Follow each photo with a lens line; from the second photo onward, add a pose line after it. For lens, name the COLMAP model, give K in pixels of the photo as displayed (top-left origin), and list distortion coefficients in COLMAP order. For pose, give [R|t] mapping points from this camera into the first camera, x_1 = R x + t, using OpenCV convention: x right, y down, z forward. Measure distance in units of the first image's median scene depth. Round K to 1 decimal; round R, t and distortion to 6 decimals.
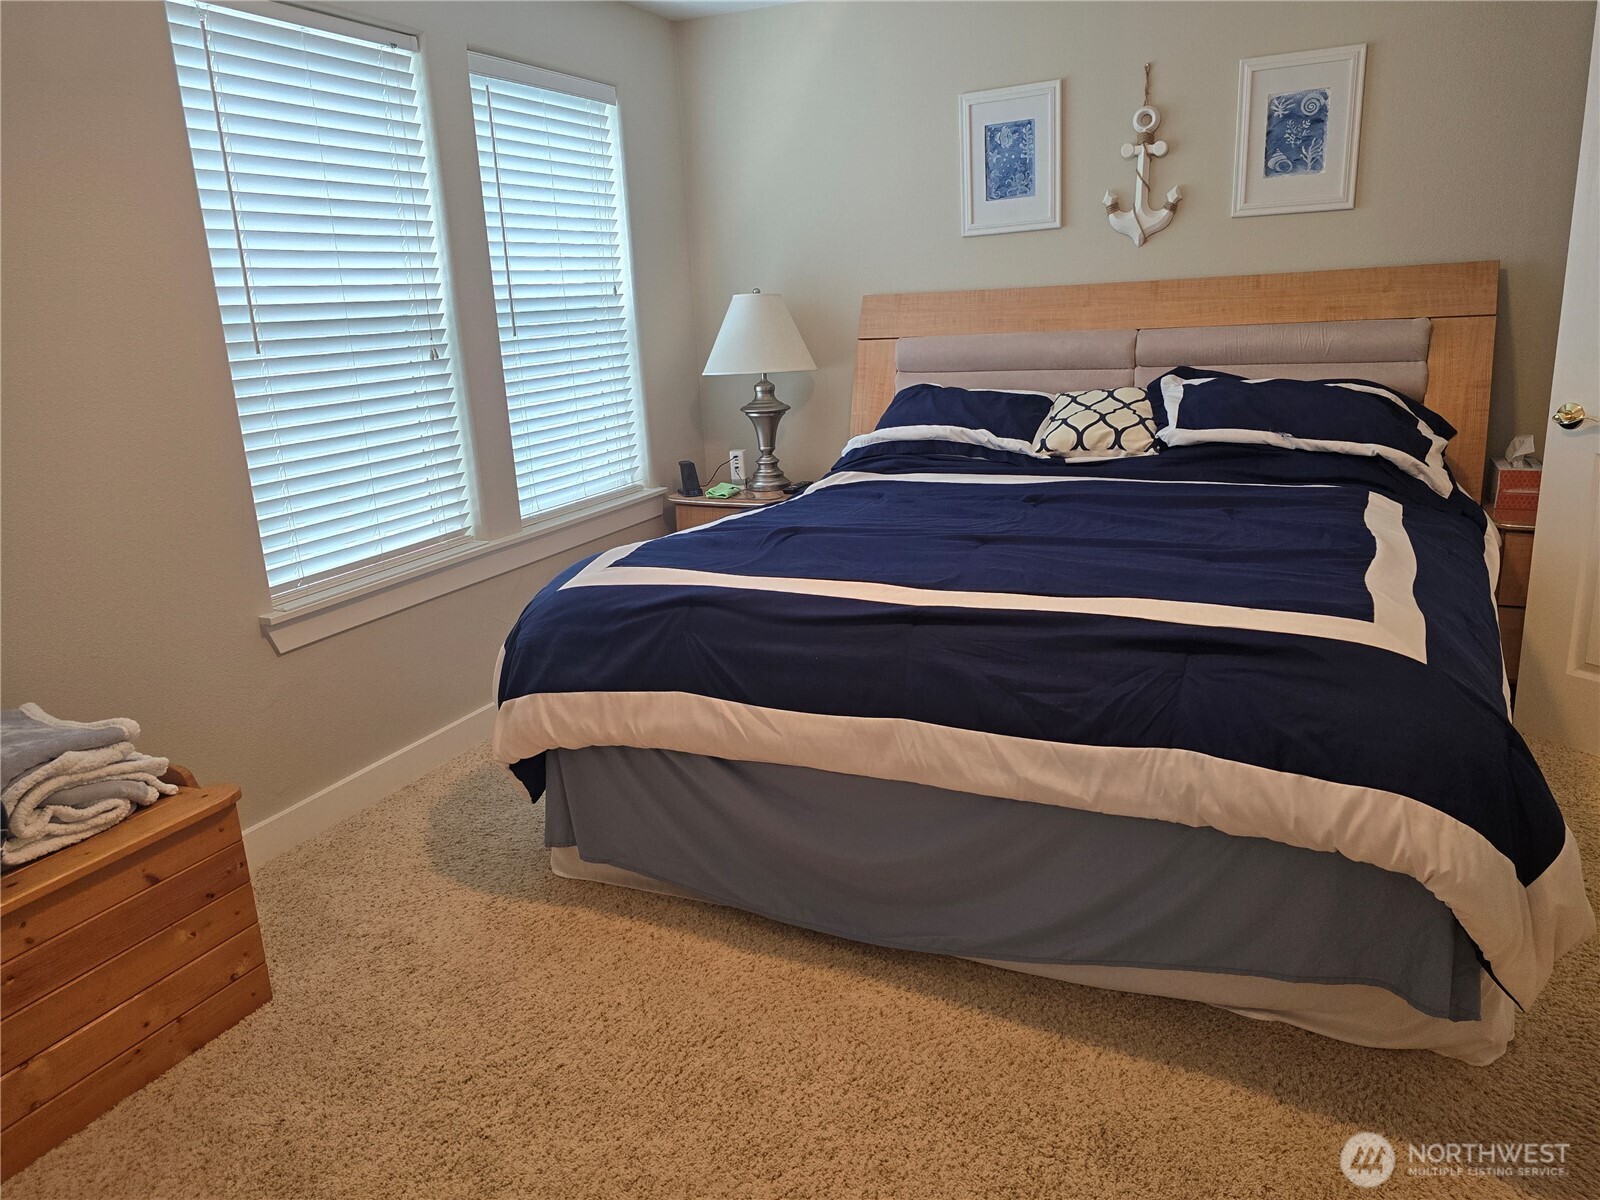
lens RADIAL K [[1094.0, 0, 800.0], [0, 1094.0, 600.0], [0, 0, 1]] dist [0.055935, -0.068867]
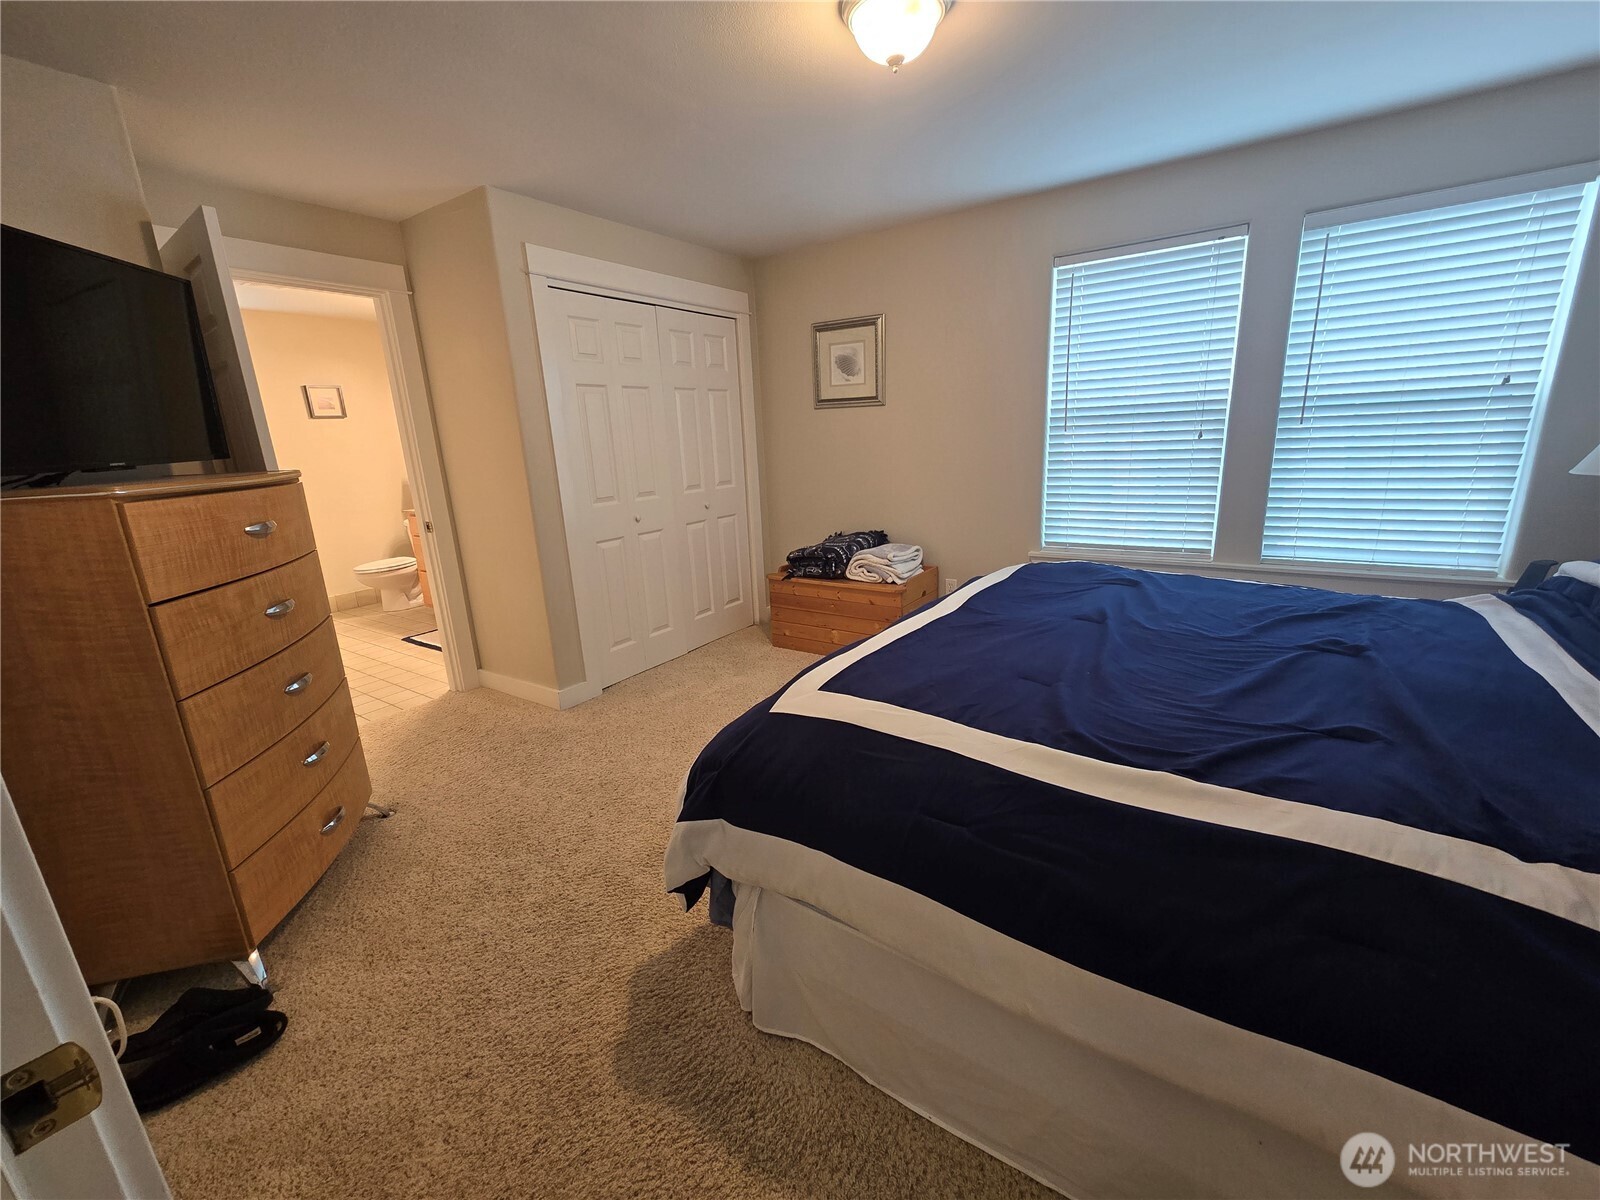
lens RADIAL K [[657.0, 0, 806.1], [0, 657.0, 600.7], [0, 0, 1]] dist [-0.002578, 0.000618]
pose [[-0.182219, 0.298009, -0.937010, 0.671028], [-0.208890, 0.919478, 0.333055, -0.187372], [0.960813, 0.256421, -0.105295, 0.575502]]
